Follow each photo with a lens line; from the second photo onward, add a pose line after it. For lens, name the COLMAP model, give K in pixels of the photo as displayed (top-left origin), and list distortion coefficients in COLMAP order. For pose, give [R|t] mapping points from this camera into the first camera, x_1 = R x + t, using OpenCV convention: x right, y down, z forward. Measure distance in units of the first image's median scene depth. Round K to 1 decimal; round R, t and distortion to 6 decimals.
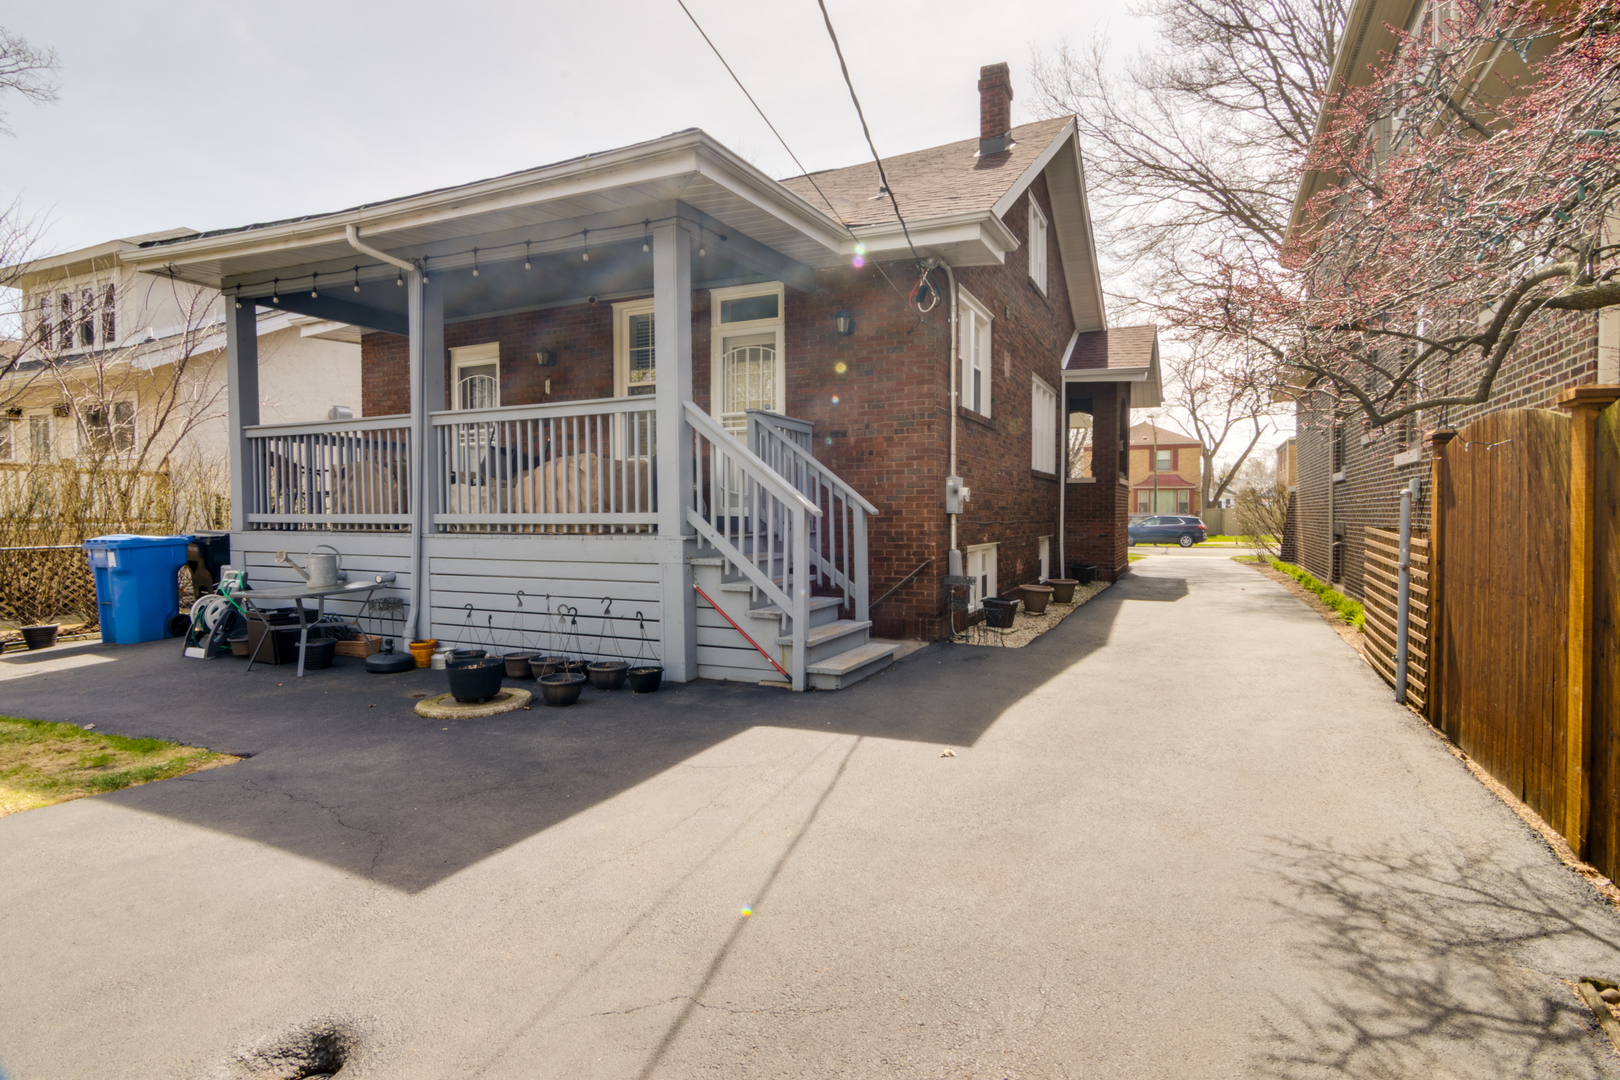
lens RADIAL K [[841.6, 0, 809.0], [0, 841.6, 531.6], [0, 0, 1]] dist [0.000101, 0.001088]
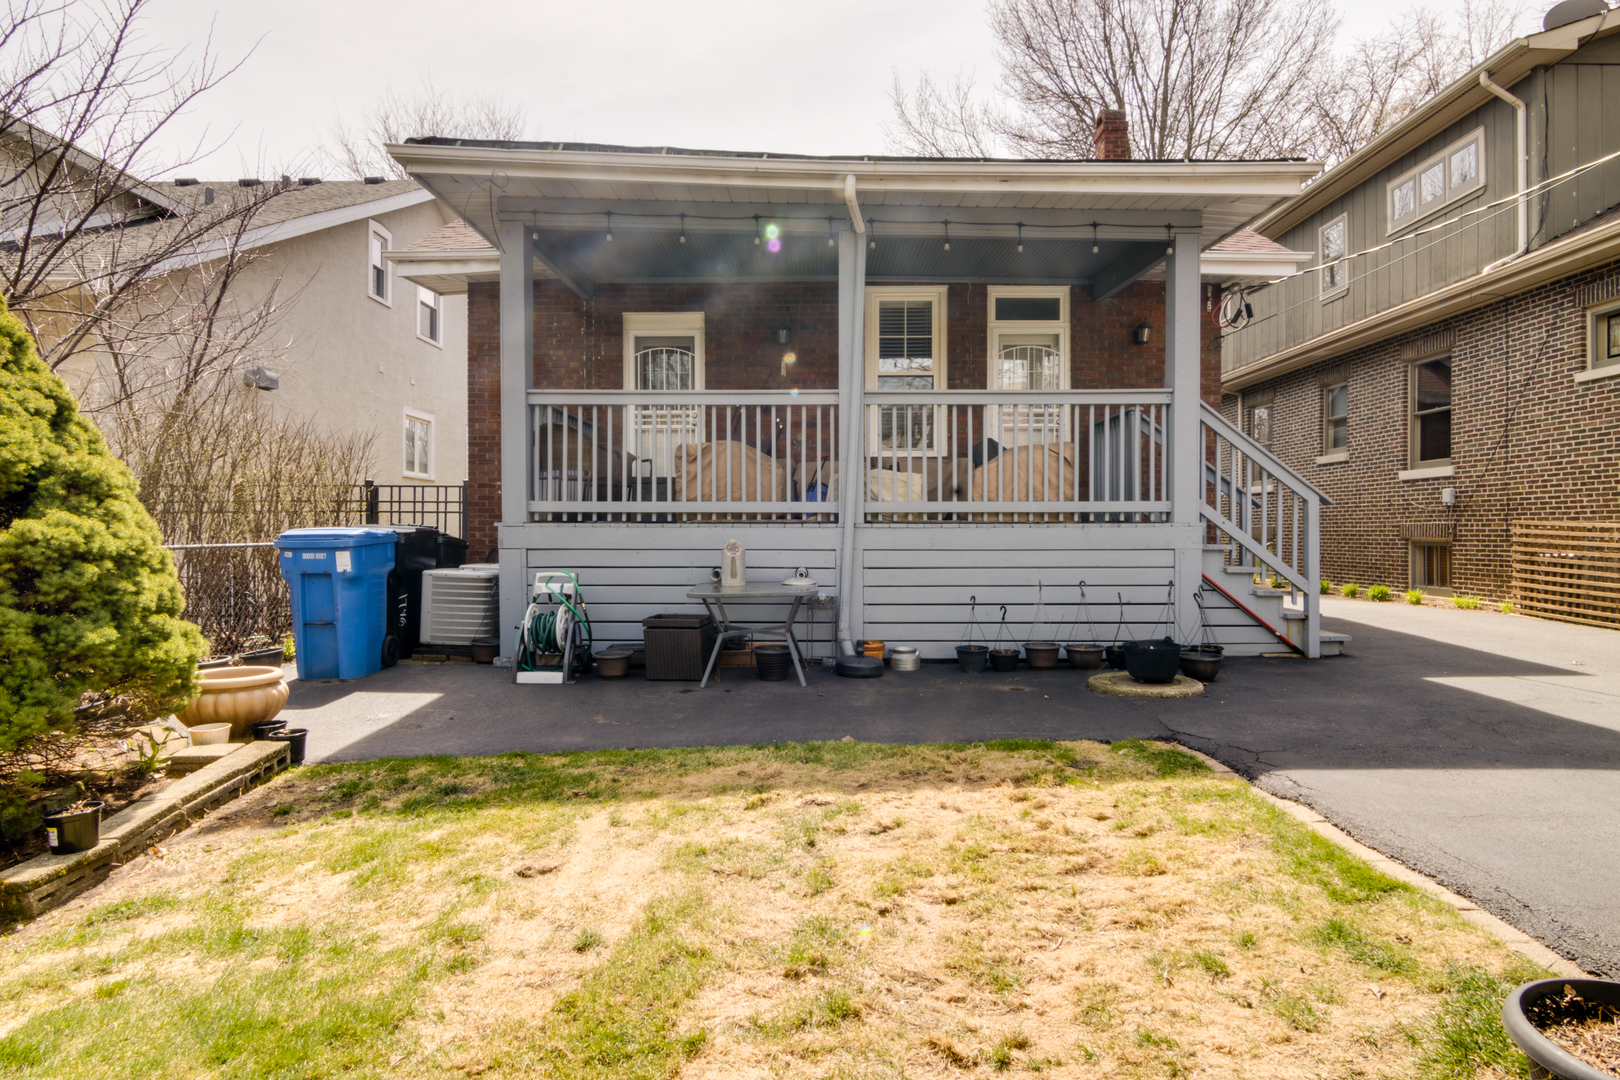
lens RADIAL K [[889.4, 0, 816.2], [0, 889.4, 534.4], [0, 0, 1]] dist [-0.001161, -0.003274]
pose [[0.906336, -0.000708, 0.422558, -0.808321], [0.007623, 0.999863, -0.014674, 0.025073], [-0.422490, 0.016521, 0.906217, 0.139229]]
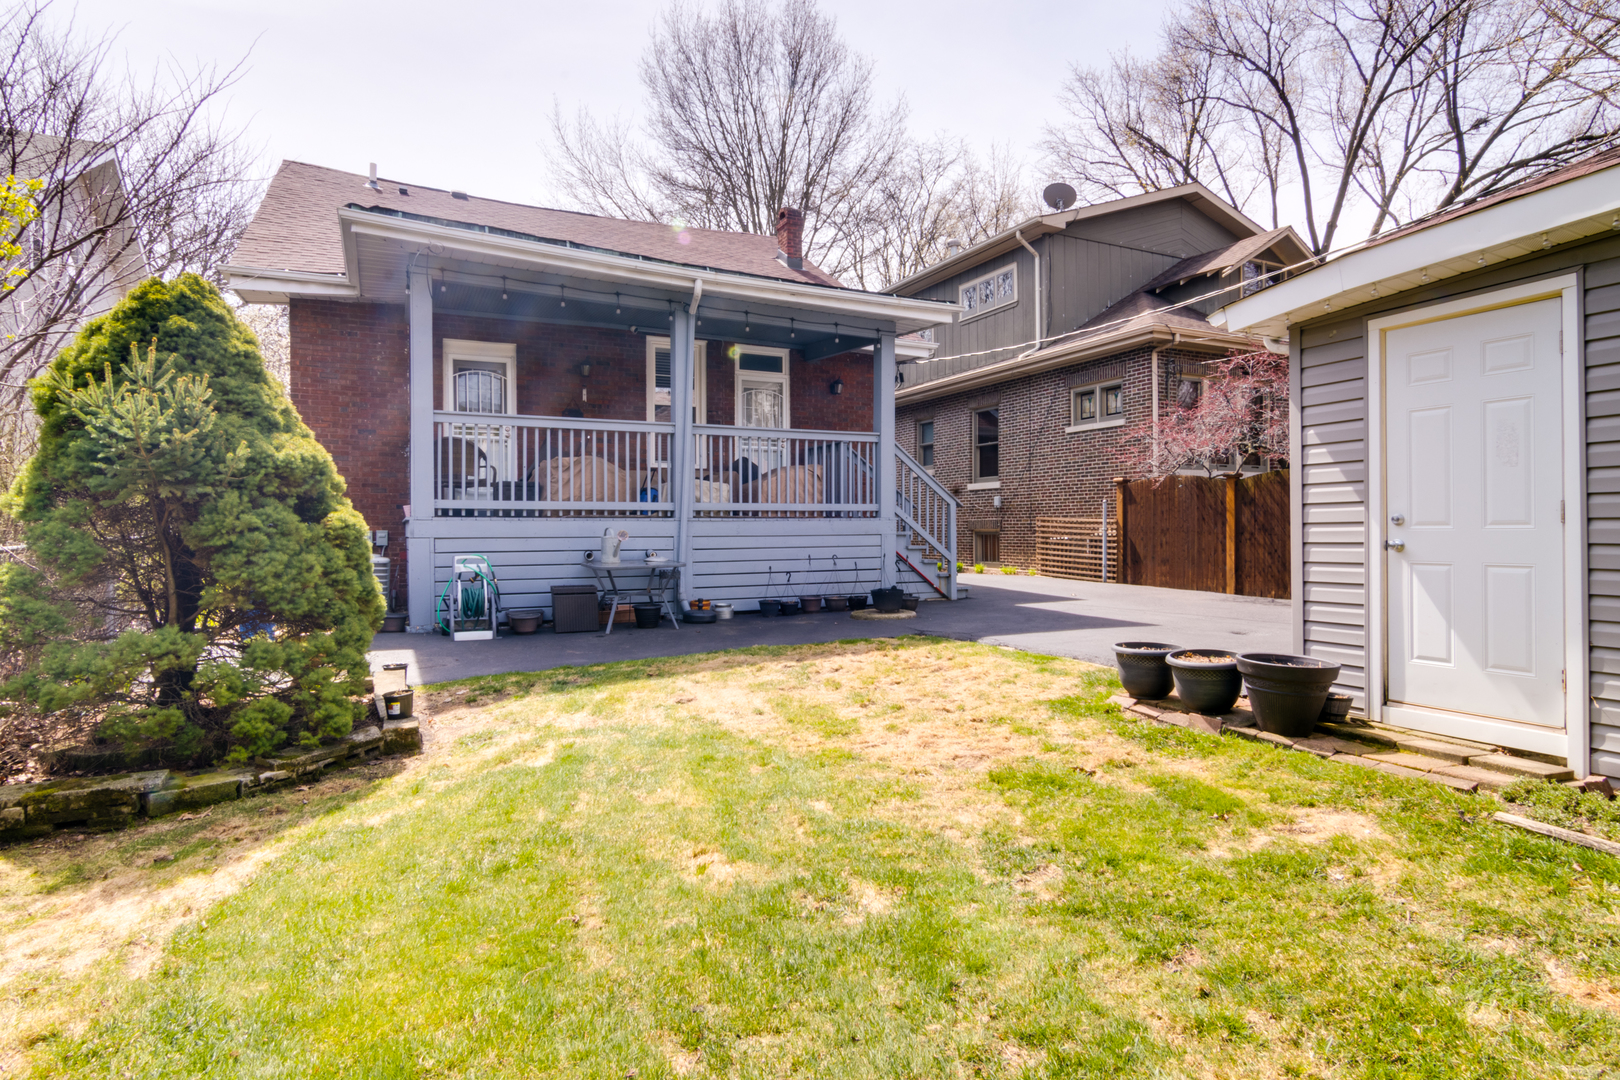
lens RADIAL K [[889.4, 0, 827.3], [0, 889.4, 531.0], [0, 0, 1]] dist [-0.001161, -0.003274]
pose [[0.610699, -0.004234, 0.791852, -1.259647], [0.019610, 0.999760, -0.009778, 0.035634], [-0.791620, 0.021500, 0.610635, 0.007318]]
